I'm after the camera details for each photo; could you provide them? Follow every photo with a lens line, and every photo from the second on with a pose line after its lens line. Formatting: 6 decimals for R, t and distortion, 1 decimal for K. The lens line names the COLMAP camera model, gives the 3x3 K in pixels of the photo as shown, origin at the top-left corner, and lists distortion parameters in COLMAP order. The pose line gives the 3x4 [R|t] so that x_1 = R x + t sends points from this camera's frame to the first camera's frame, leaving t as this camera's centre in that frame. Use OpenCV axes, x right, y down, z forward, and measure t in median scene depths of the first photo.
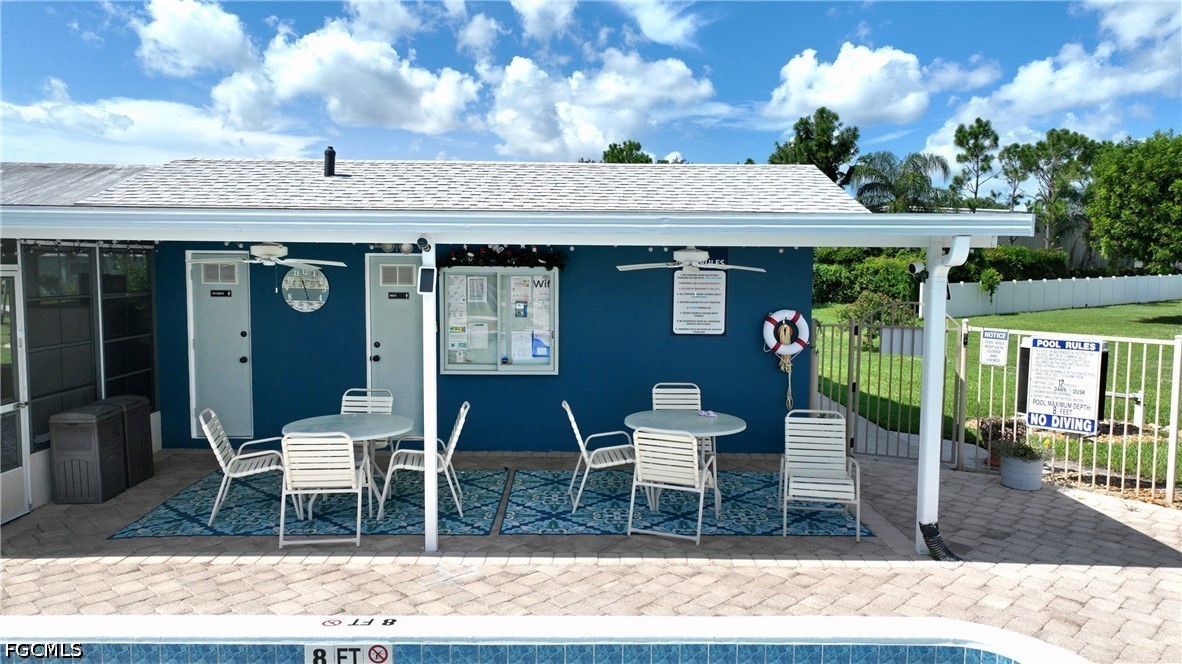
lens RADIAL K [[830.4, 0, 591.0], [0, 830.4, 332.0], [0, 0, 1]] dist [0.005222, 0.008481]
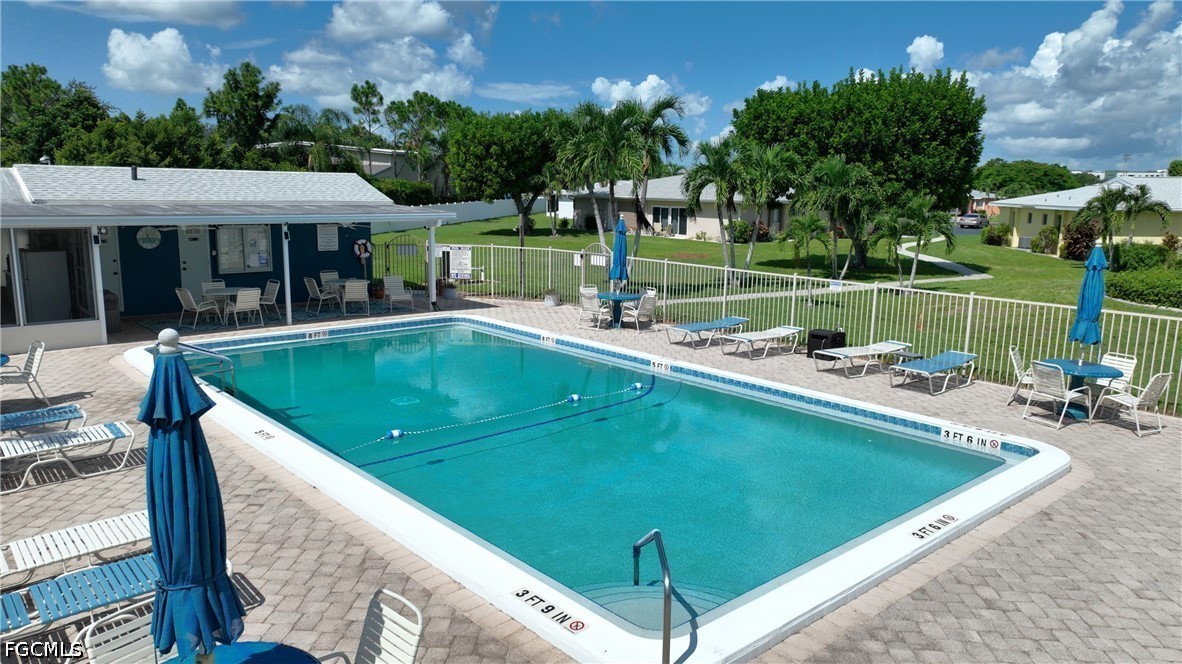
lens RADIAL K [[830.4, 0, 591.0], [0, 830.4, 332.0], [0, 0, 1]] dist [0.005222, 0.008481]
pose [[0.754309, -0.108859, 0.647432, -0.169953], [0.043351, 0.992264, 0.116332, -0.002150], [-0.655087, -0.059683, 0.753192, -0.255766]]
